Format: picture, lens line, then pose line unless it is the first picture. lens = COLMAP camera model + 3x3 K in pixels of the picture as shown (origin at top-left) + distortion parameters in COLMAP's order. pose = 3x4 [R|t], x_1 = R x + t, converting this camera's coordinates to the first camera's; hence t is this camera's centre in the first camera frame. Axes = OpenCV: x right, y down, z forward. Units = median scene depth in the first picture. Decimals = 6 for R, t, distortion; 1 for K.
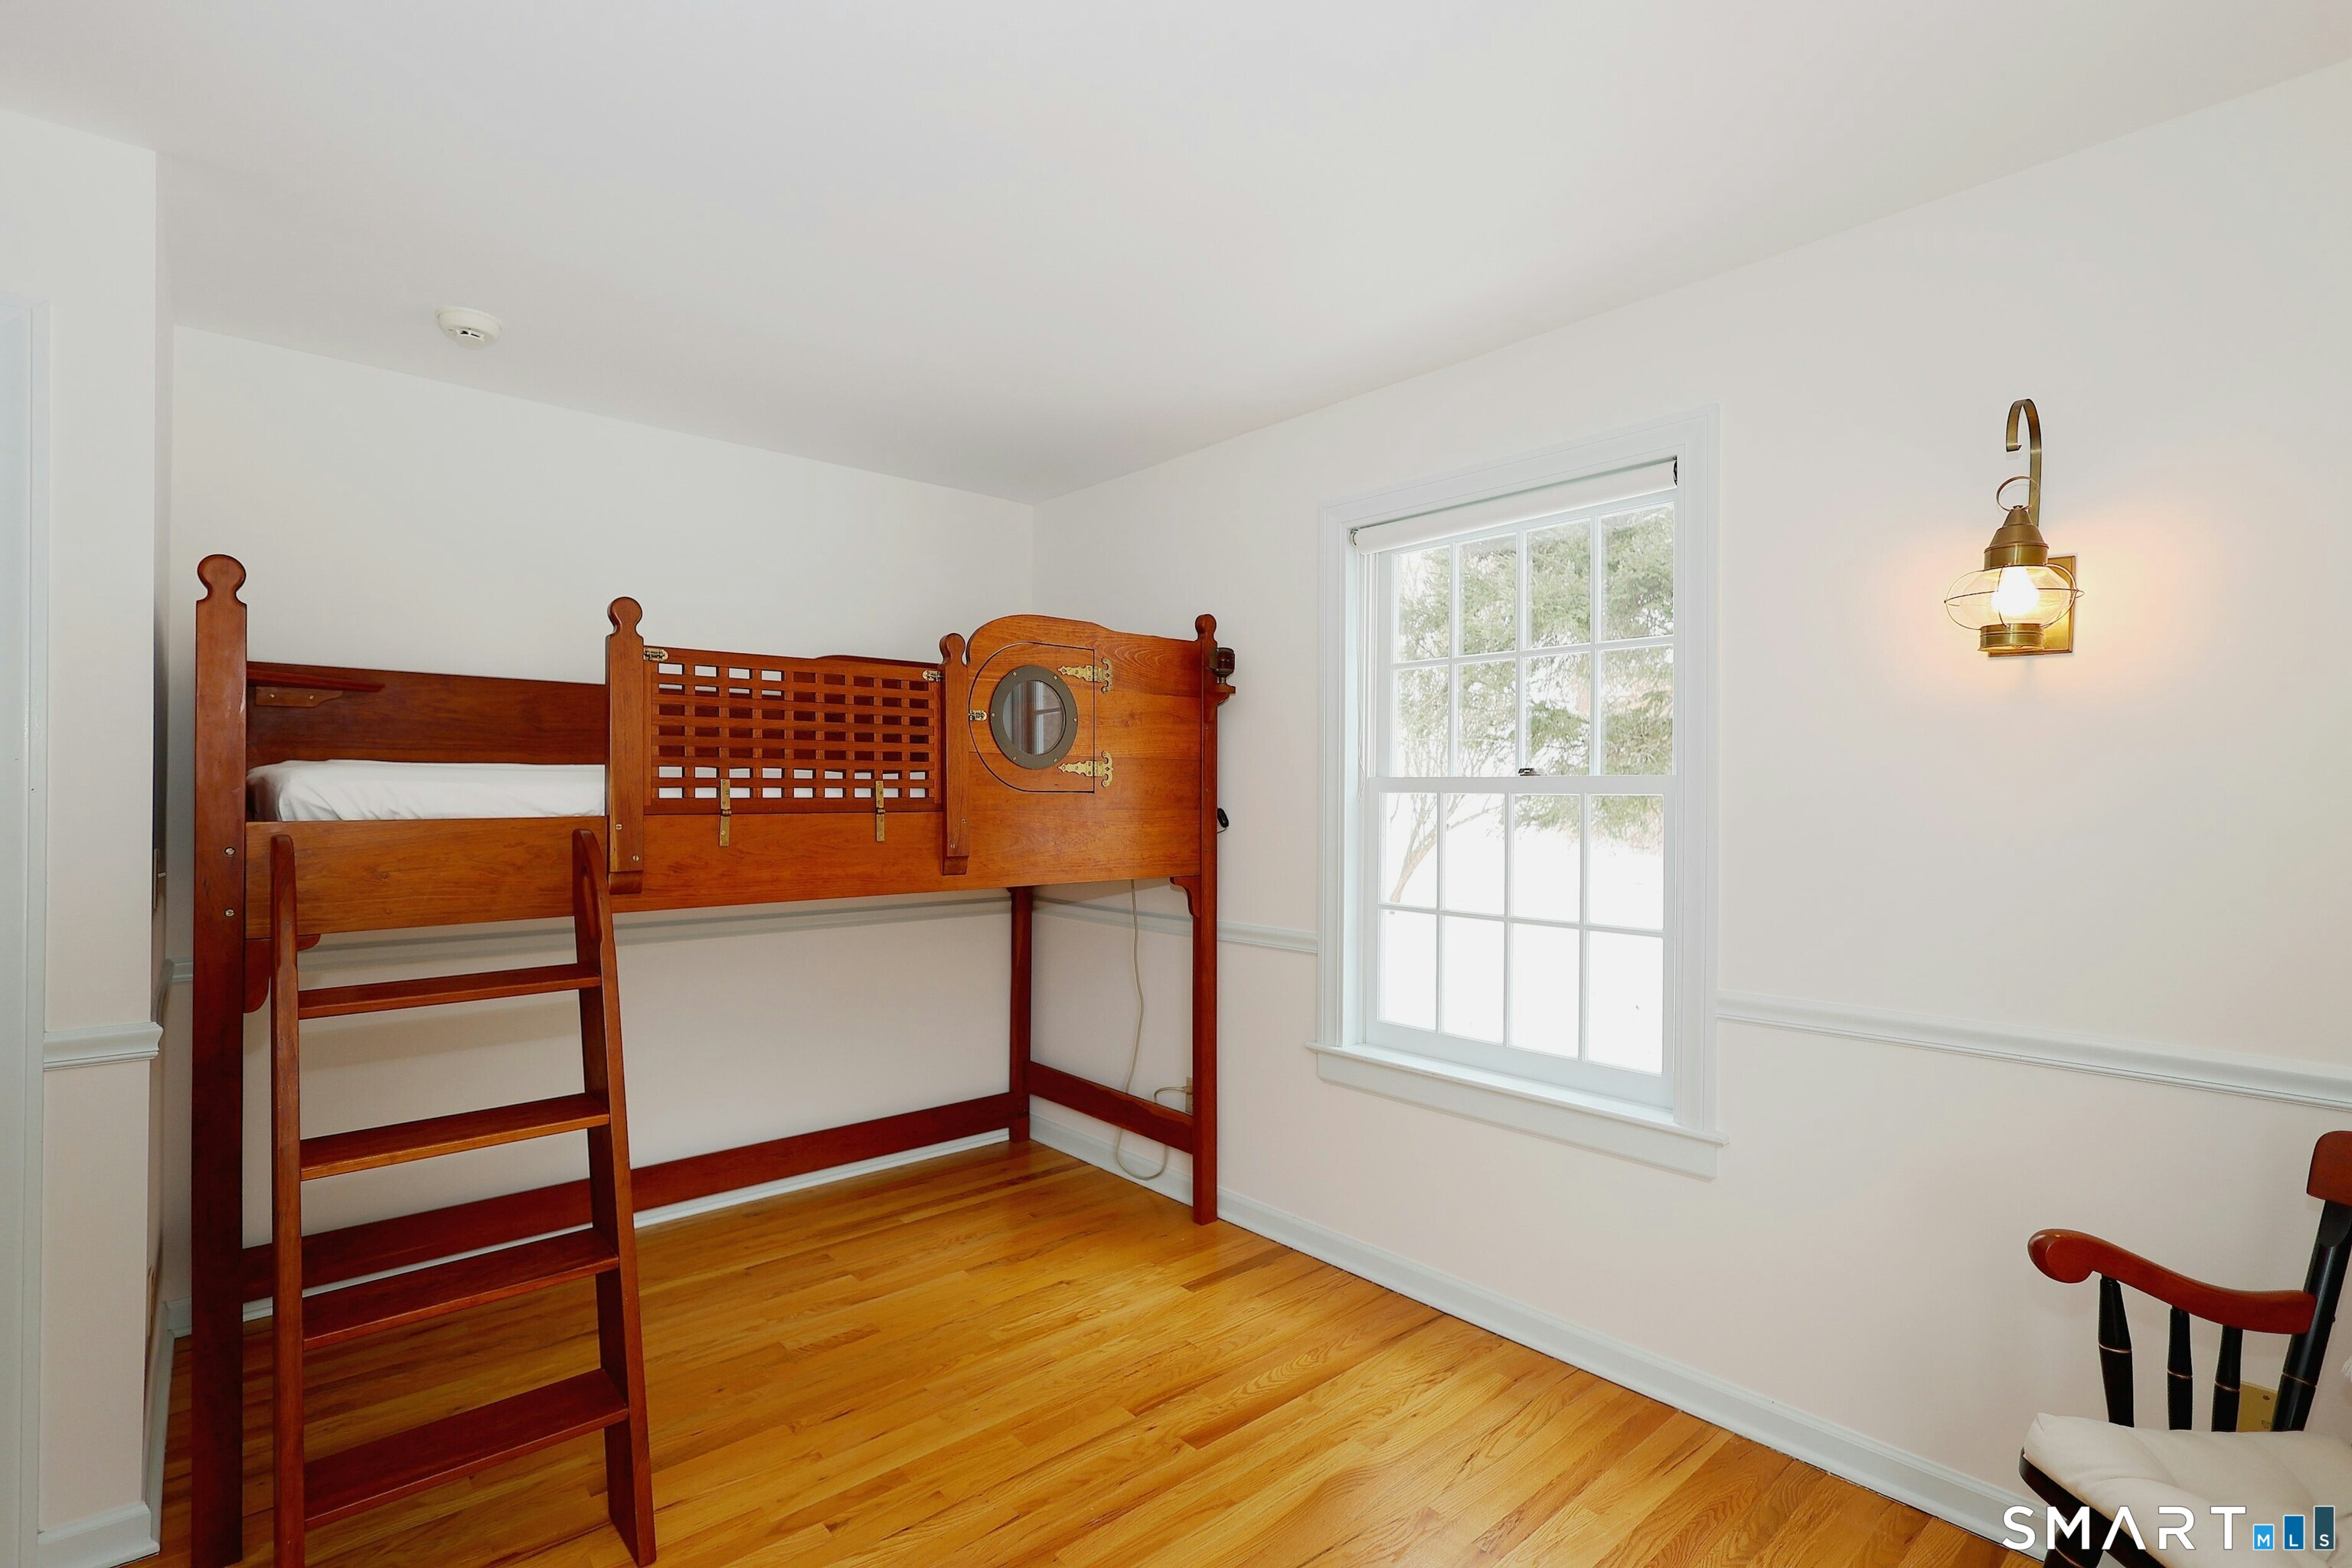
lens RADIAL K [[1093.7, 0, 1170.8], [0, 1093.7, 783.5], [0, 0, 1]] dist [0.004728, 0.000386]
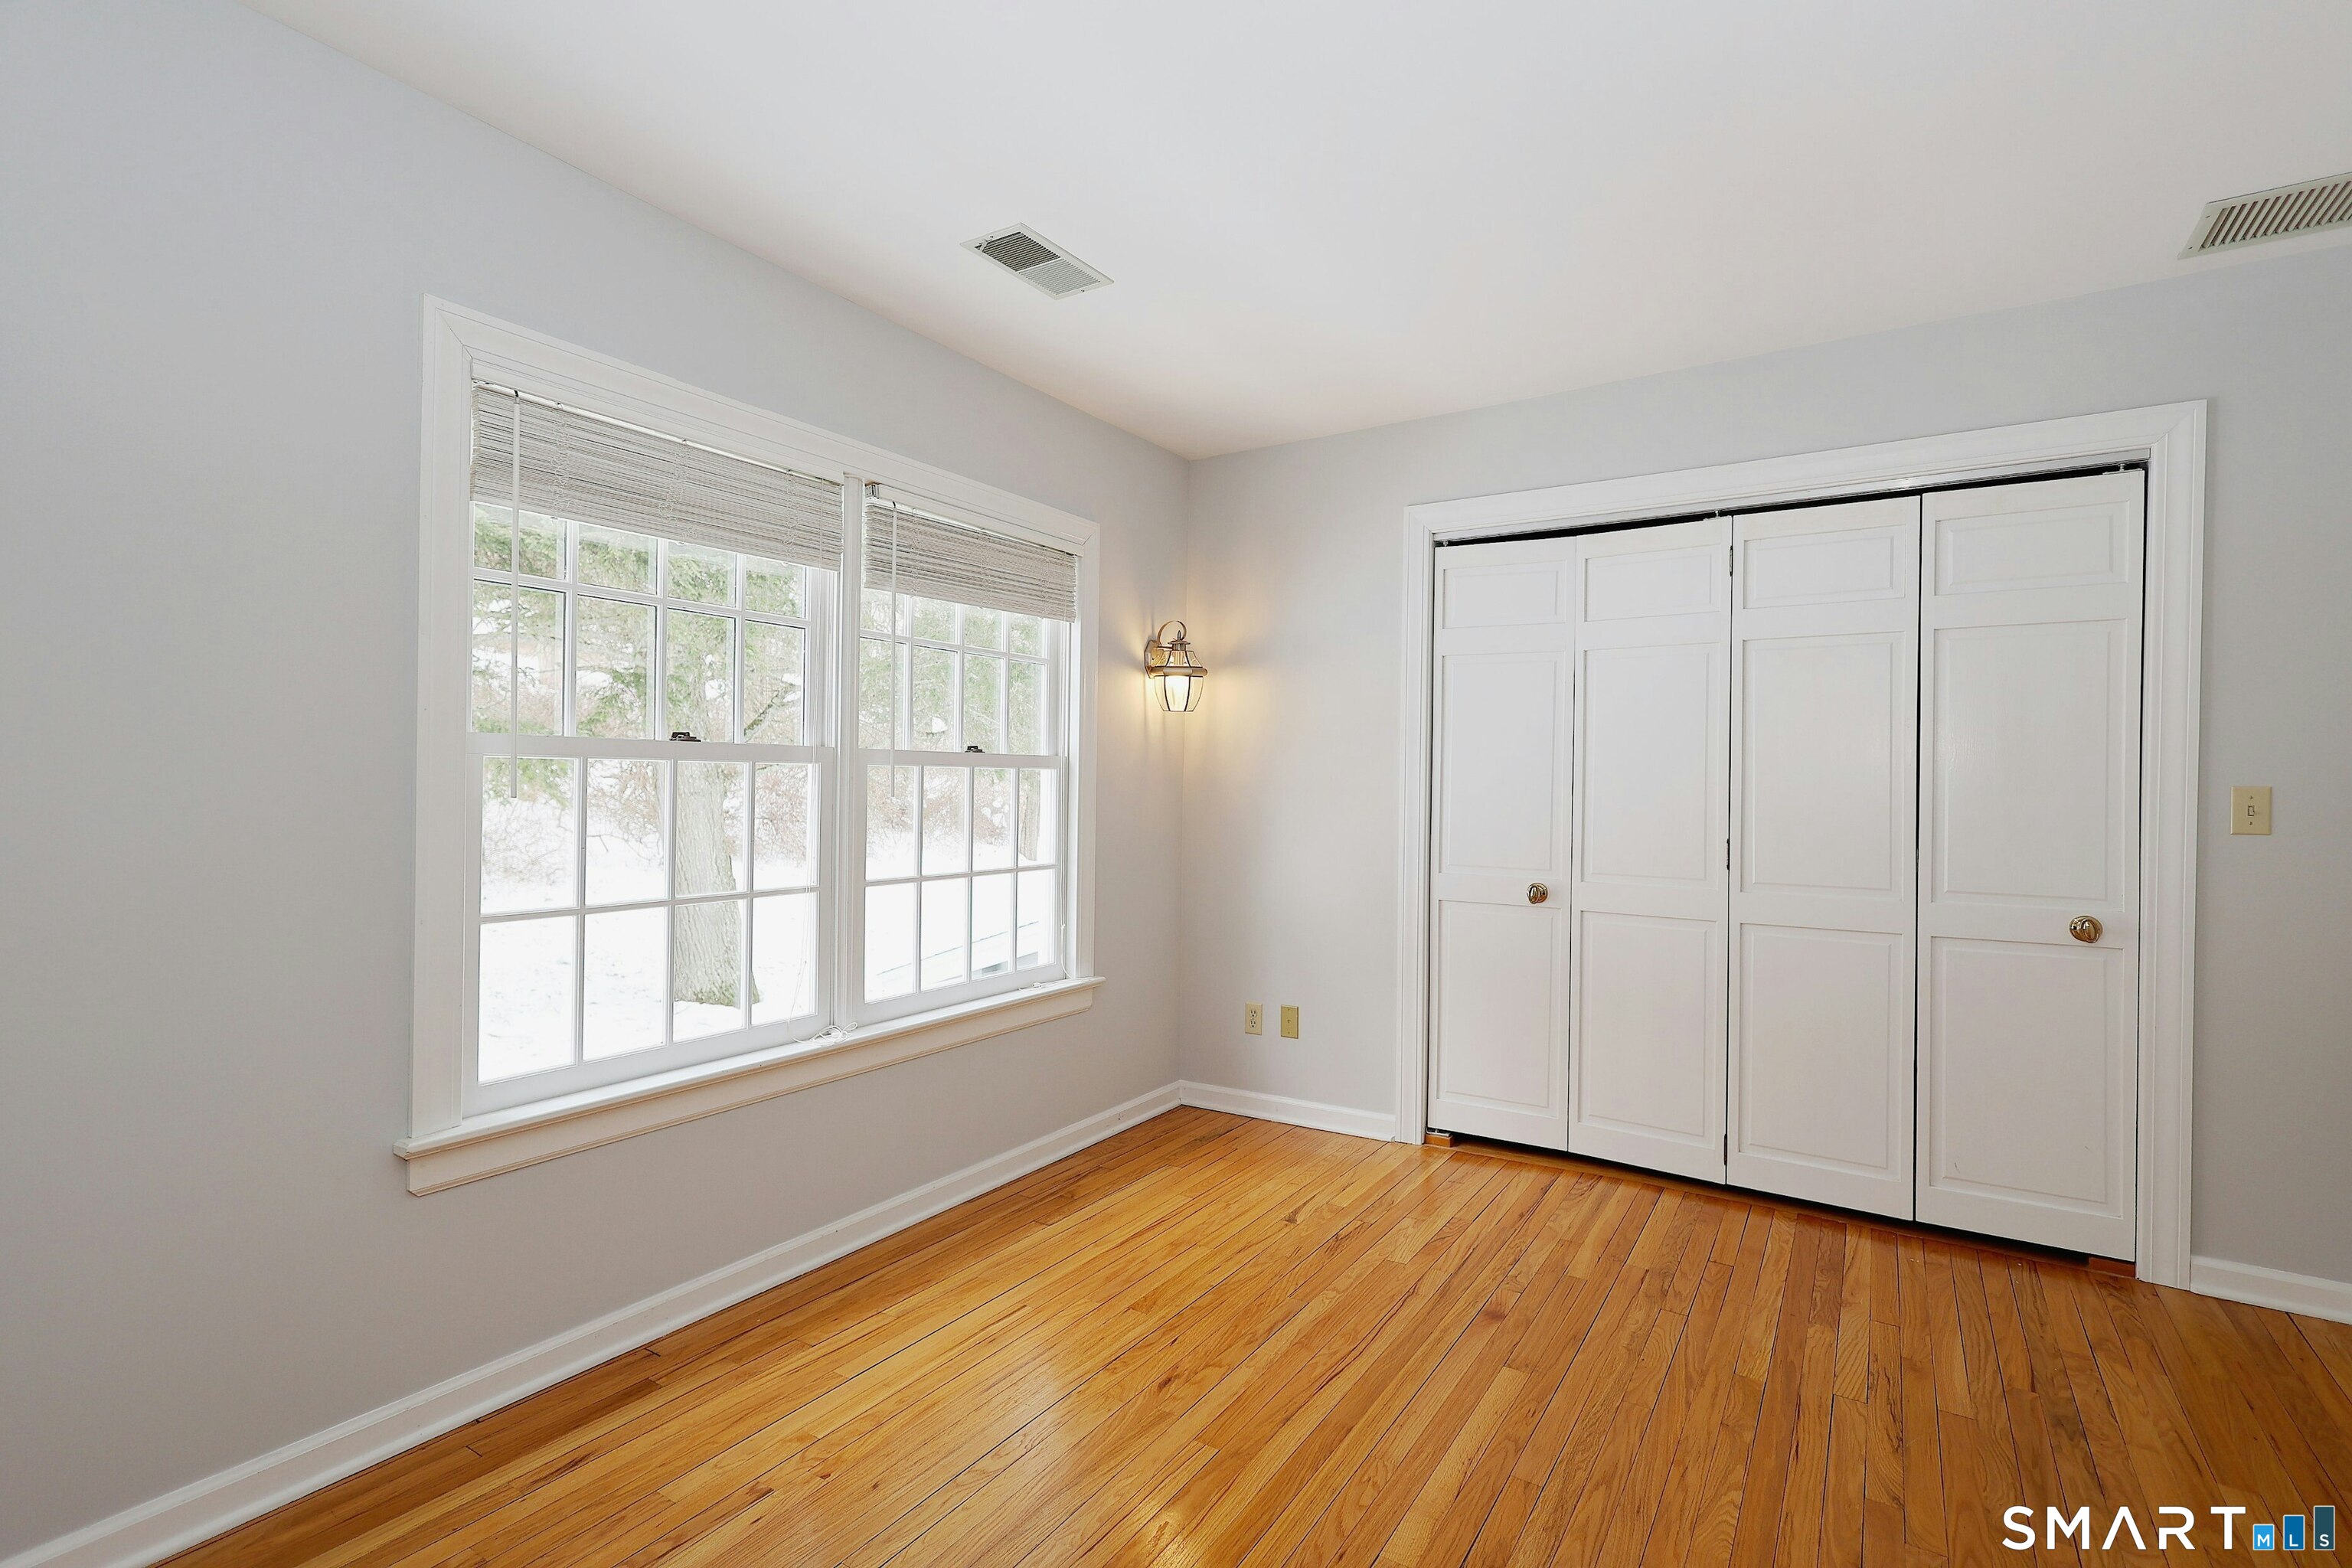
lens RADIAL K [[1093.7, 0, 1171.8], [0, 1093.7, 777.9], [0, 0, 1]] dist [0.004728, 0.000386]
pose [[-0.276092, -0.009955, 0.961080, -0.766433], [-0.009331, 0.999927, 0.007677, 0.008570], [-0.961086, -0.006848, -0.276165, 0.956717]]
